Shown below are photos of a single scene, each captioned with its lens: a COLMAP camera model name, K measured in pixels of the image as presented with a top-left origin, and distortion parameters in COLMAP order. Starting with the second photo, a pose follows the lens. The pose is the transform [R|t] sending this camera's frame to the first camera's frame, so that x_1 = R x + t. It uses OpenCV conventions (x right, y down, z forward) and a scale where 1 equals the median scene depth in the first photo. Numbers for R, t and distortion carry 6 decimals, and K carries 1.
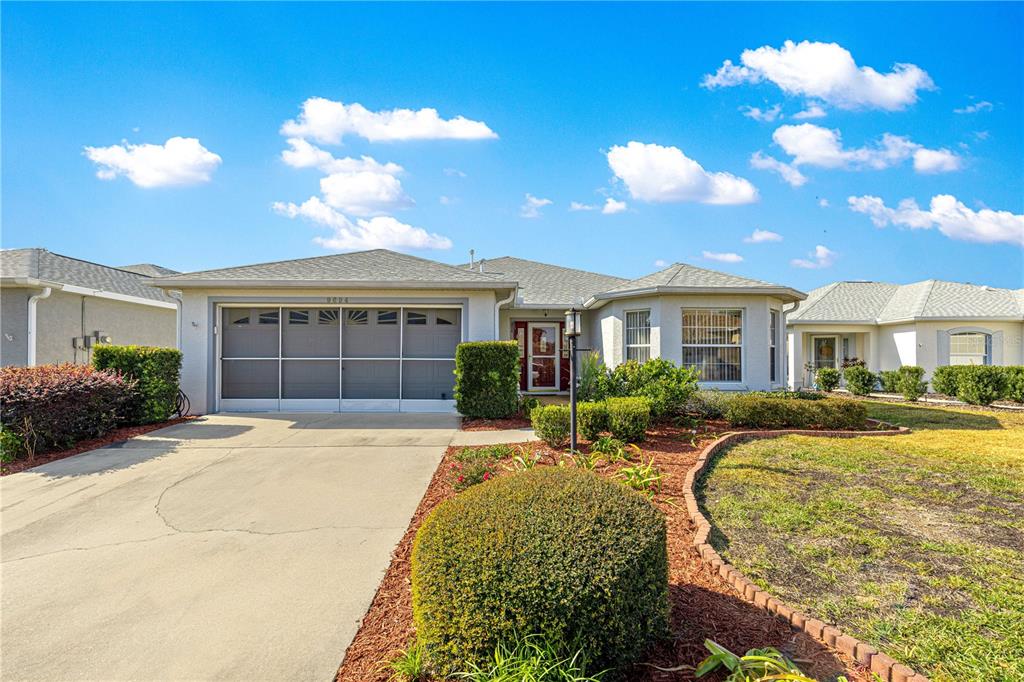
lens RADIAL K [[458.5, 0, 508.0], [0, 458.5, 342.0], [0, 0, 1]] dist [0.010830, 0.000263]
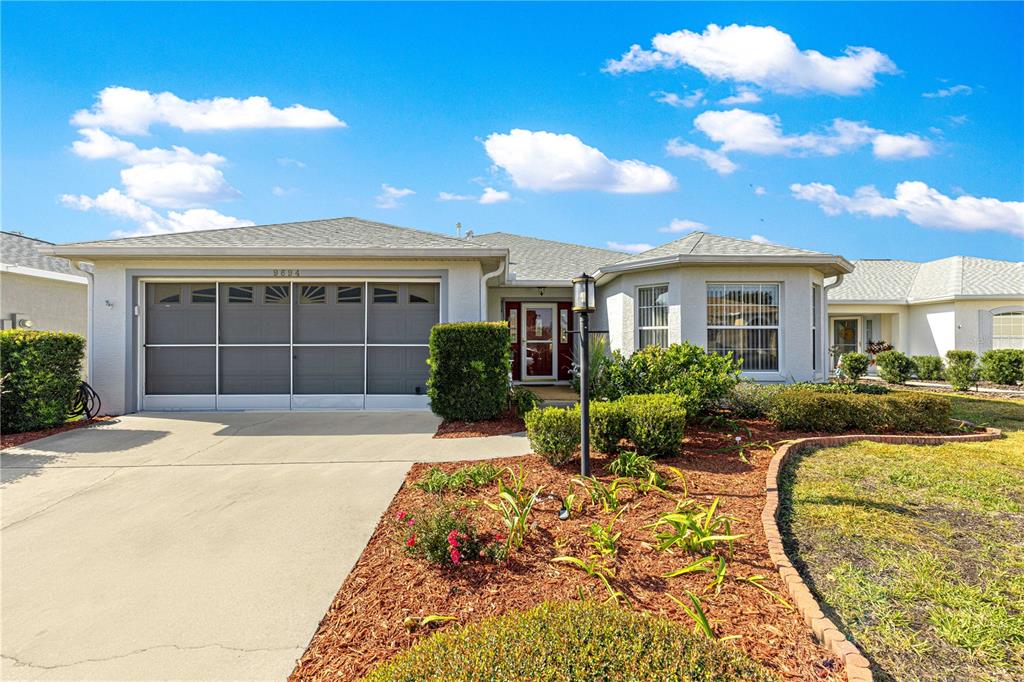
lens RADIAL K [[442.5, 0, 501.6], [0, 442.5, 341.0], [0, 0, 1]] dist [-0.000230, -0.000075]
pose [[0.999989, -0.003989, -0.002349, 0.010311], [0.004059, 0.999532, 0.030336, 0.006628], [0.002227, -0.030345, 0.999537, 0.214284]]
